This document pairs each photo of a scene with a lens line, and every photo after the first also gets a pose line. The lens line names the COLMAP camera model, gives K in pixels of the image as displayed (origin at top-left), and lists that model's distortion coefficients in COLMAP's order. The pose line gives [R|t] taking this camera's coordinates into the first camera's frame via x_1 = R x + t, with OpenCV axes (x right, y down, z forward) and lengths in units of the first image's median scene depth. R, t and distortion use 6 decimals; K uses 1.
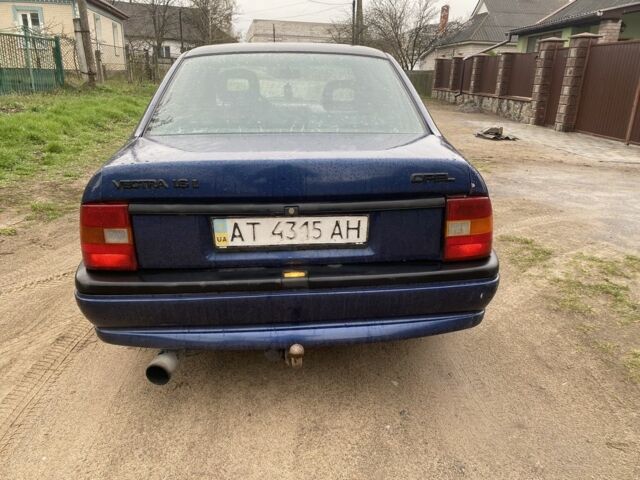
lens RADIAL K [[489.5, 0, 320.8], [0, 489.5, 243.4], [0, 0, 1]] dist [0.025774, -0.013922]
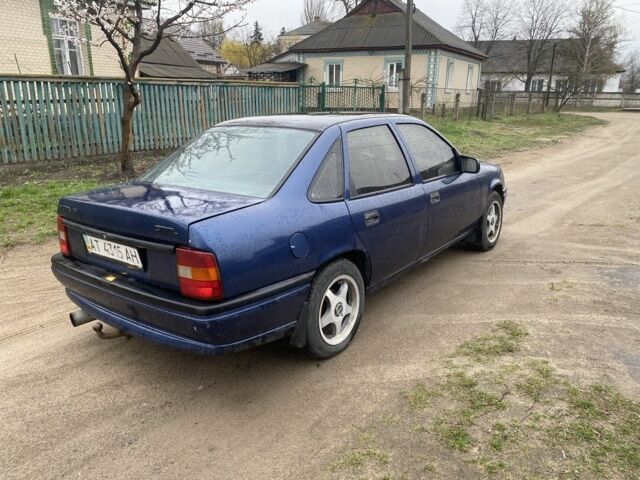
lens RADIAL K [[489.5, 0, 321.5], [0, 489.5, 238.2], [0, 0, 1]] dist [0.025774, -0.013922]
pose [[0.742257, 0.164090, -0.649715, 0.765657], [-0.207428, 0.978198, 0.010078, -0.114494], [0.637204, 0.127288, 0.760111, 0.122519]]
